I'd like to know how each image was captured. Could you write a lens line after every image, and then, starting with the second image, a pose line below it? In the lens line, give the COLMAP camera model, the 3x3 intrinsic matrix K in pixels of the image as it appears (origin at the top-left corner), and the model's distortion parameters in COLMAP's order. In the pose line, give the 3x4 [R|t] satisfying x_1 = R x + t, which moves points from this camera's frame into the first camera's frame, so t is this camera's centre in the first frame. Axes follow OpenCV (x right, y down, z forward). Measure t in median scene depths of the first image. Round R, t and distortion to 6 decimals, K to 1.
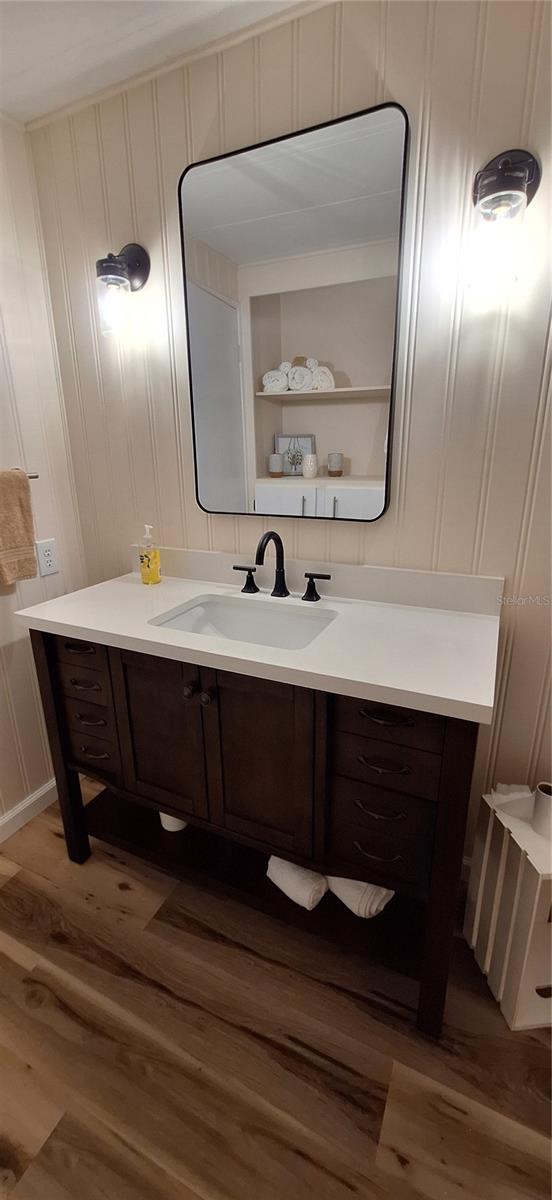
lens RADIAL K [[477.0, 0, 276.0], [0, 477.0, 600.0], [0, 0, 1]] dist [0.002779, 0.000047]
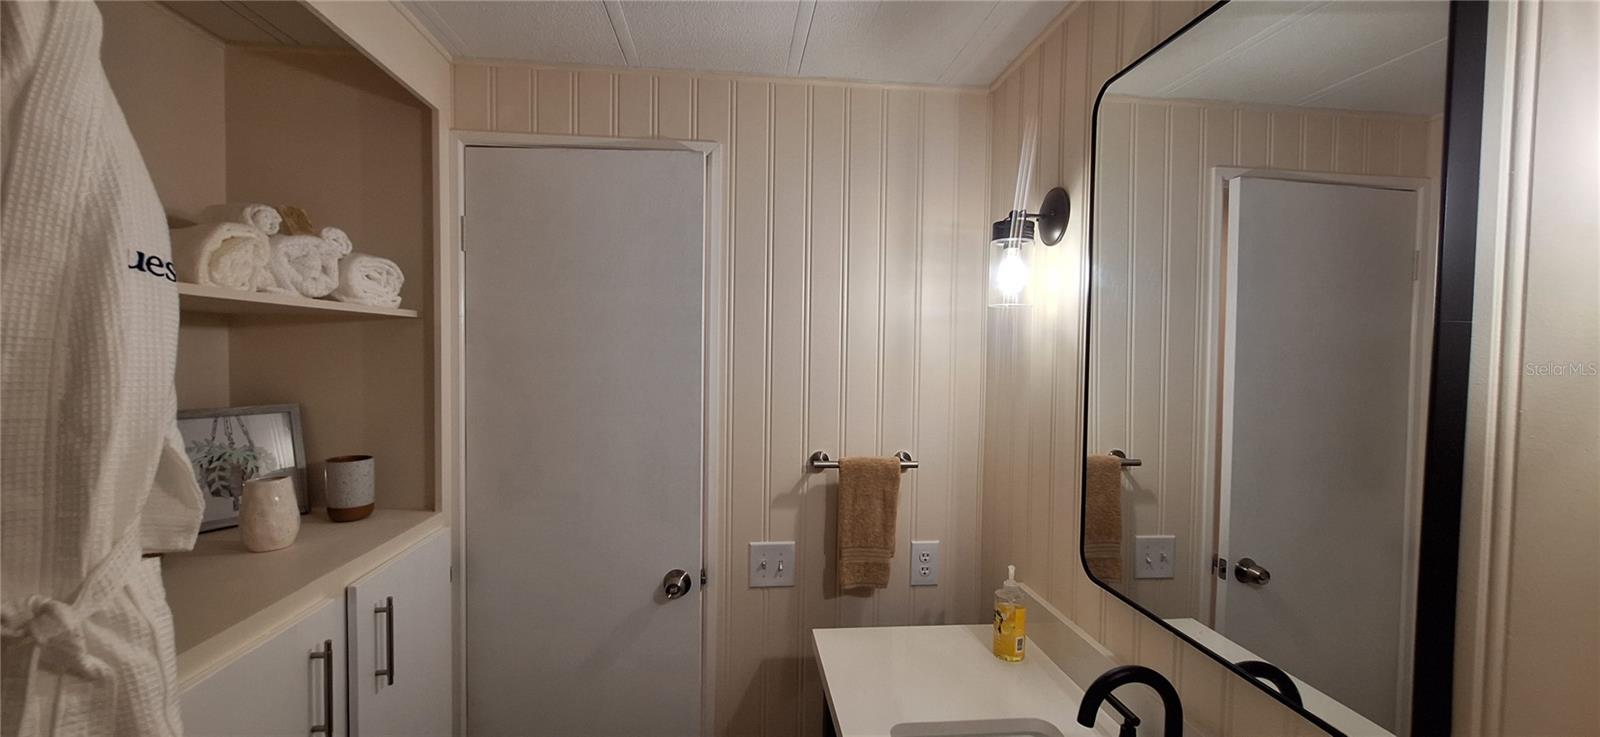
lens RADIAL K [[636.1, 0, 801.7], [0, 636.1, 389.4], [0, 0, 1]] dist [0.002779, 0.000047]
pose [[0.525594, 0.065750, -0.848191, 0.335526], [-0.285663, 0.952762, -0.103159, -0.240615], [0.801341, 0.296516, 0.519548, 0.275969]]
